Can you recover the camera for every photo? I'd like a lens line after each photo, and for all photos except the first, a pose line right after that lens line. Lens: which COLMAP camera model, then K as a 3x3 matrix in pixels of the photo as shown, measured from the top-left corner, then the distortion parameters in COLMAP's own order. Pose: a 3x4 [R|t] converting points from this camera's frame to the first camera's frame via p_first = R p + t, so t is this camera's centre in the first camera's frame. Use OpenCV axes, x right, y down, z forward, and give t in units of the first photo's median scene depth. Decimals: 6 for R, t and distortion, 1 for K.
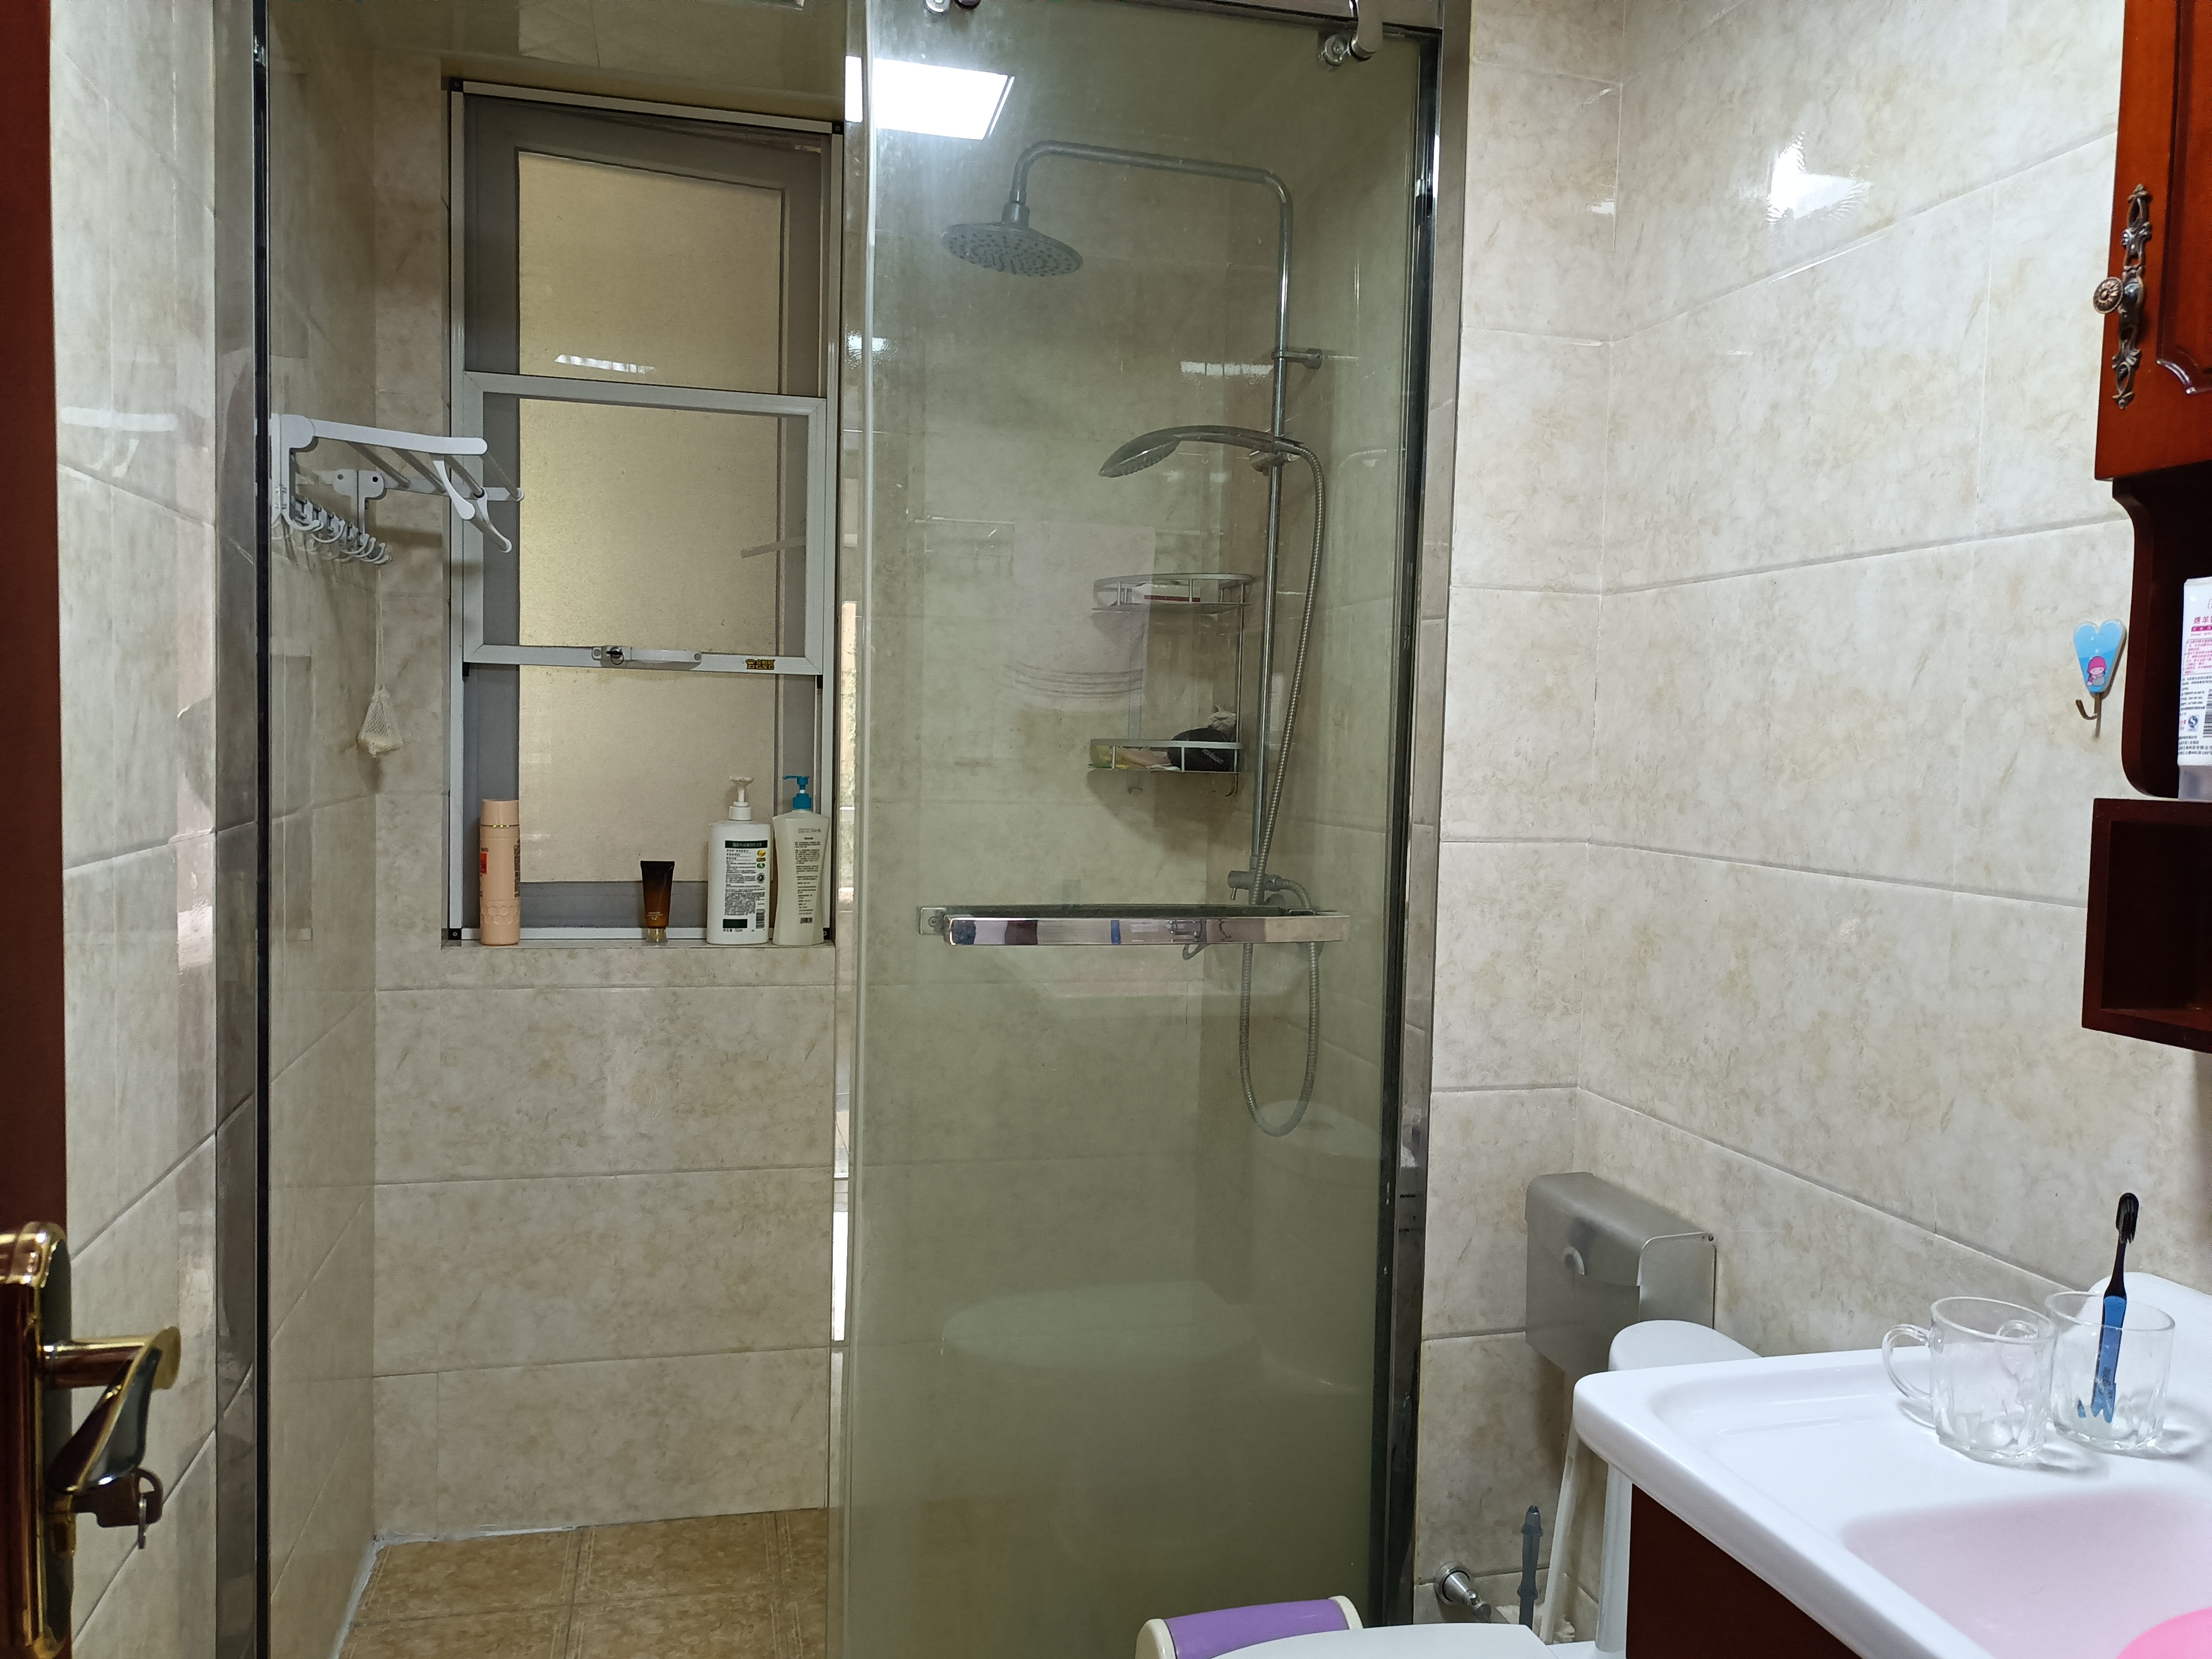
lens RADIAL K [[1640.2, 0, 1106.0], [0, 1640.2, 829.5], [0, 0, 1]] dist [0.034488, -0.000693]
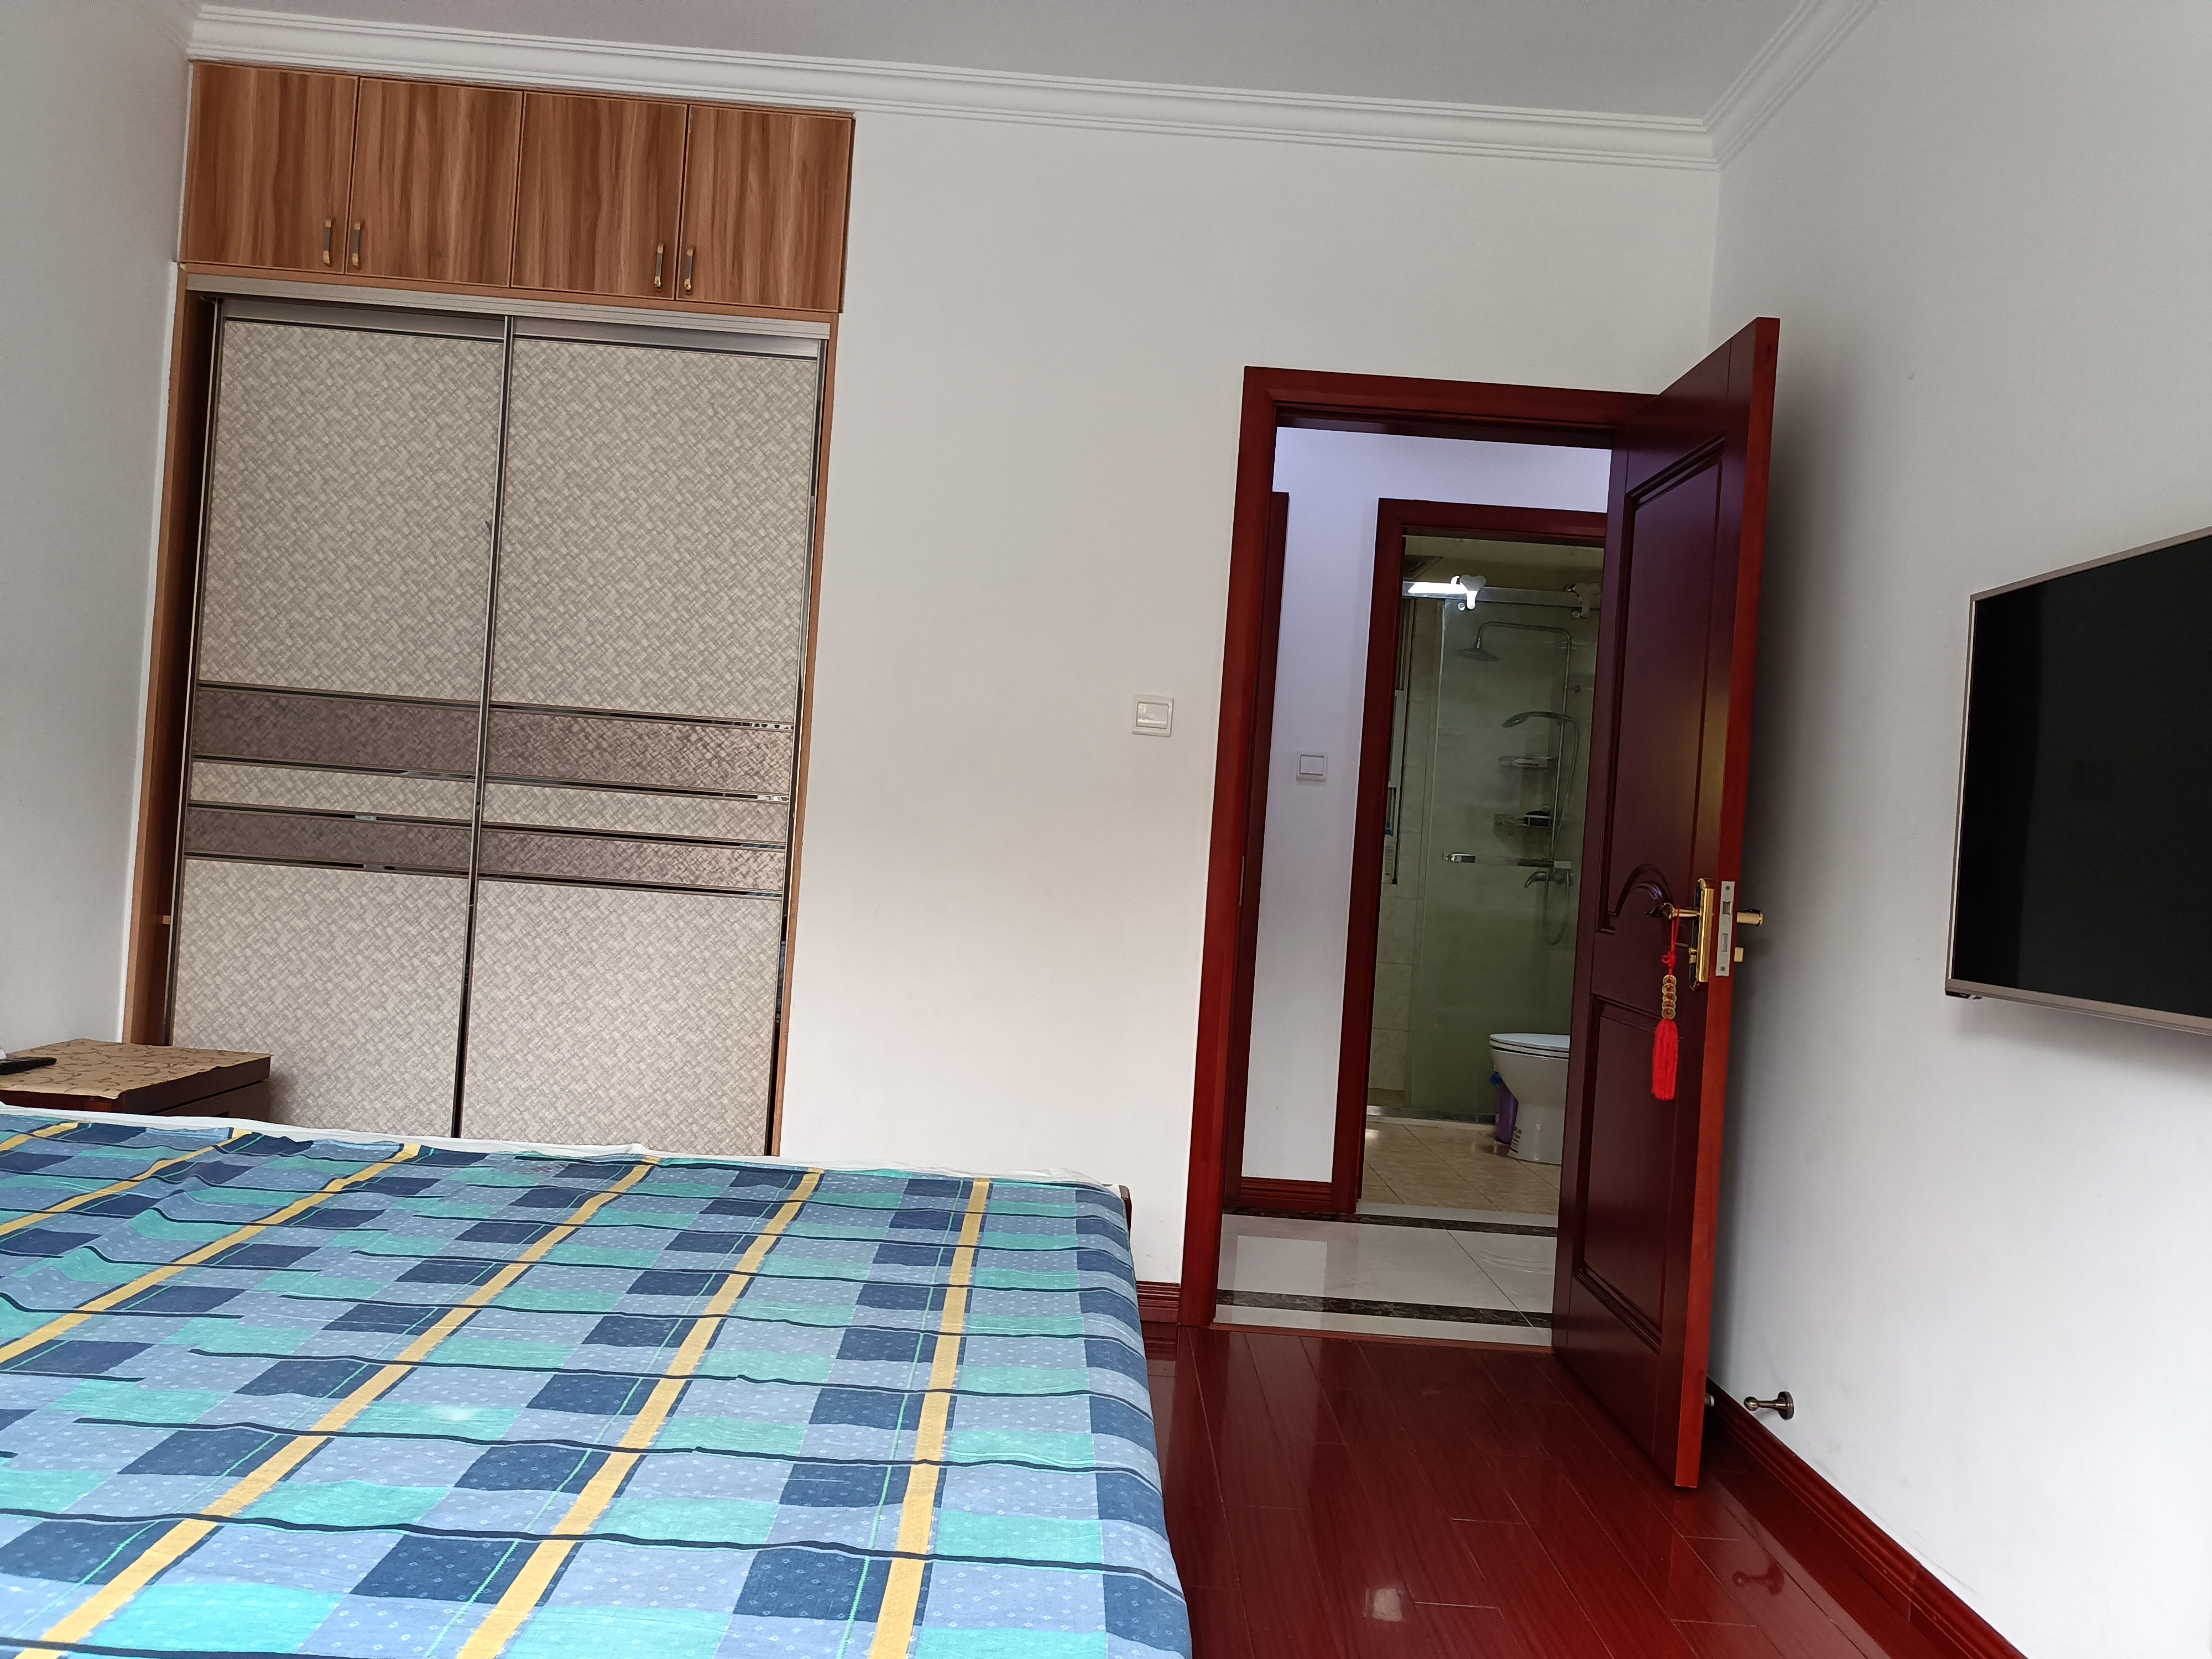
lens RADIAL K [[1640.2, 0, 1106.0], [0, 1640.2, 829.5], [0, 0, 1]] dist [0.034488, -0.000693]
pose [[0.969103, 0.043523, -0.242787, 0.027926], [-0.062214, 0.995616, -0.069851, 0.201640], [0.238683, 0.082797, 0.967562, -1.803917]]
